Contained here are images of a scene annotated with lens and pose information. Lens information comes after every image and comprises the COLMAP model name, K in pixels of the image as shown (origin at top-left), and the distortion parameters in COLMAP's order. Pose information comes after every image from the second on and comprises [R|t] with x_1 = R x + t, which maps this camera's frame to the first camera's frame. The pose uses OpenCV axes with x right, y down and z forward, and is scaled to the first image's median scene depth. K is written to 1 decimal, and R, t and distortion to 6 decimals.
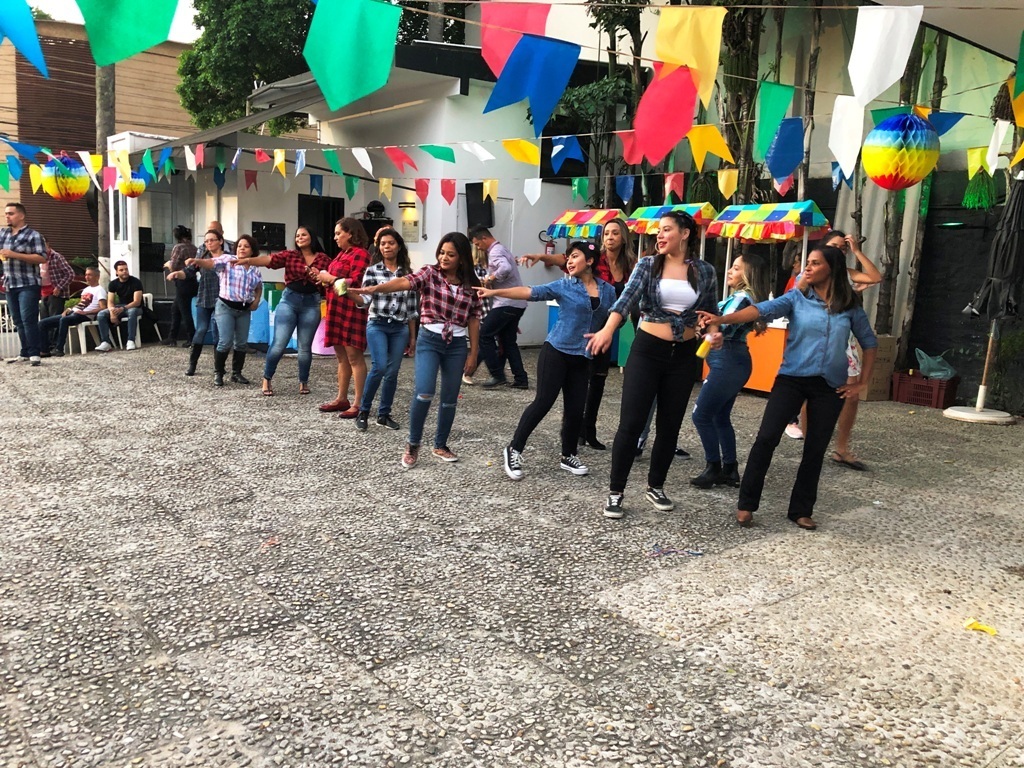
lens RADIAL K [[828.3, 0, 516.5], [0, 828.3, 404.2], [0, 0, 1]] dist [0.003320, -0.017527]
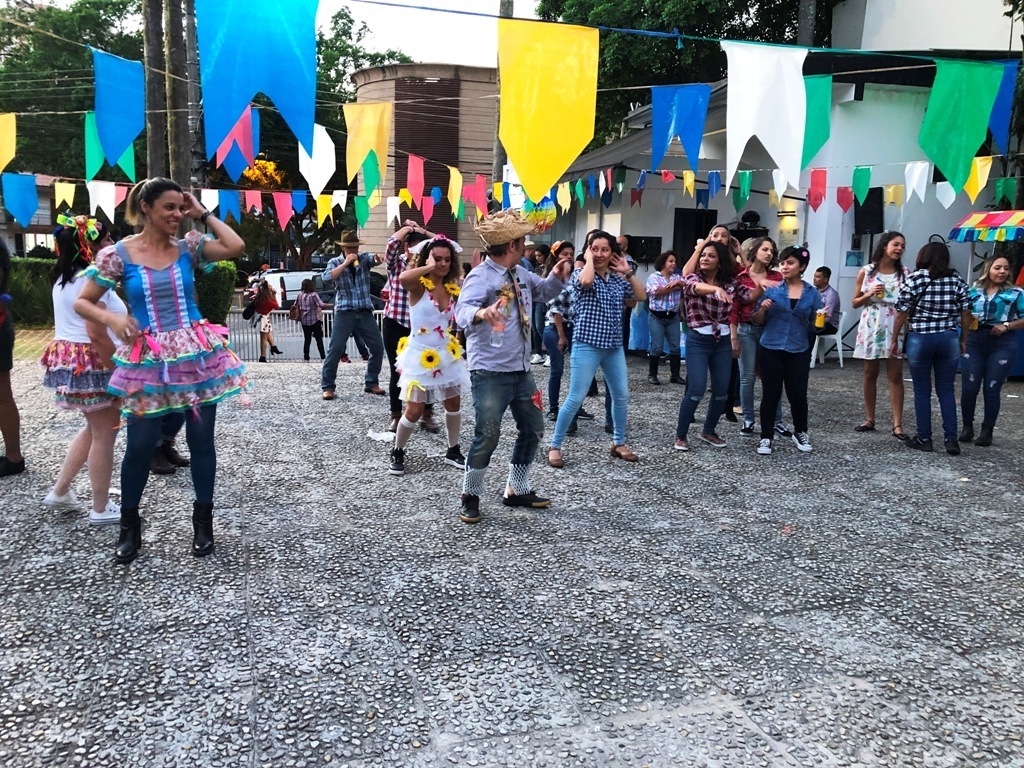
lens RADIAL K [[828.3, 0, 504.7], [0, 828.3, 389.7], [0, 0, 1]] dist [0.003320, -0.017527]
pose [[0.928827, 0.033316, -0.369013, -0.278934], [-0.042304, 0.998972, -0.016289, 0.012314], [0.368091, 0.030741, 0.929281, -0.200471]]
